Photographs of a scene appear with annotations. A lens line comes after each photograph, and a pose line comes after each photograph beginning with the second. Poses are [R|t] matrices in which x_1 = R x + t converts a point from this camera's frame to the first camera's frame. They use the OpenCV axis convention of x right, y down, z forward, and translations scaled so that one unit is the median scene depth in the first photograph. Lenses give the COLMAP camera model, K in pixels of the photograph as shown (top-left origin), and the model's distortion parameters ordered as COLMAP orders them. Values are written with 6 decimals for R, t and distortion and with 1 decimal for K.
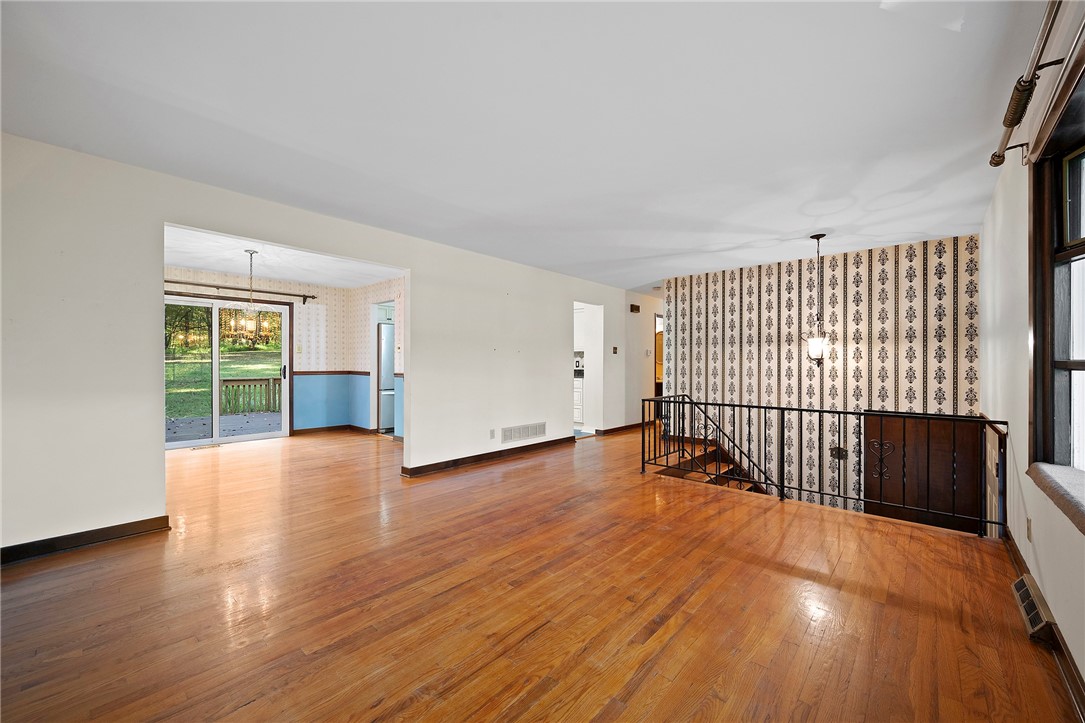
lens RADIAL K [[424.0, 0, 544.0], [0, 424.0, 365.7], [0, 0, 1]] dist [0.001113, -0.000402]
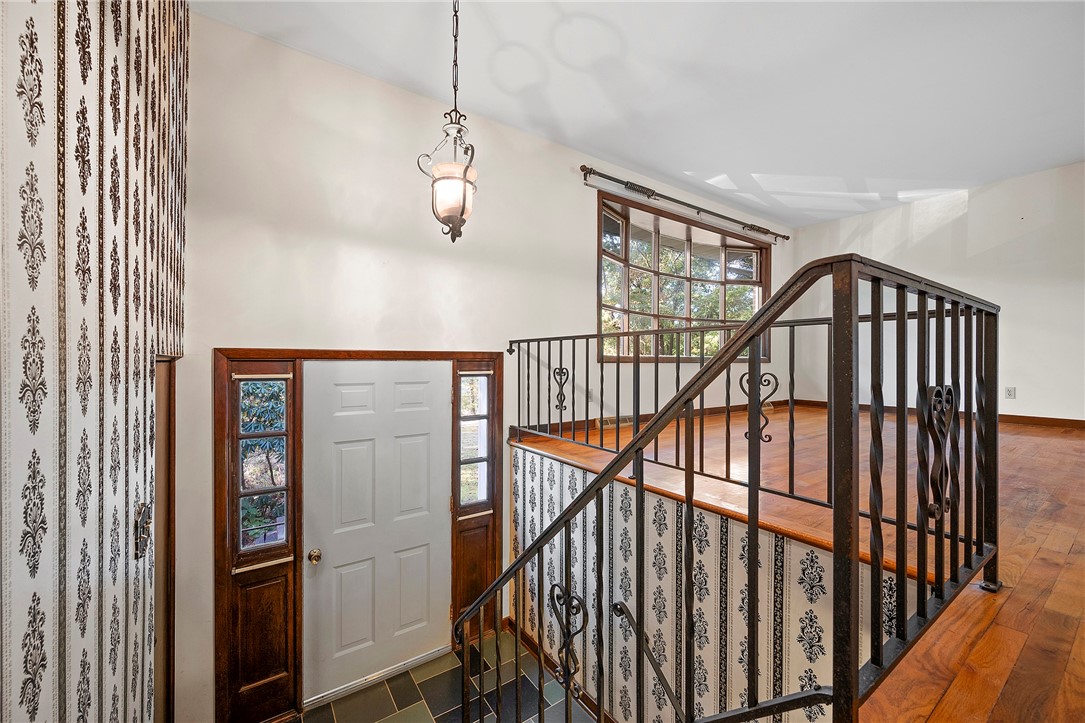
lens RADIAL K [[424.0, 0, 540.0], [0, 424.0, 361.1], [0, 0, 1]] dist [0.001113, -0.000402]
pose [[-0.972667, -0.007660, 0.232079, 0.413575], [-0.006471, 0.999962, 0.005883, 0.104438], [-0.232115, 0.004221, -0.972679, 1.224942]]
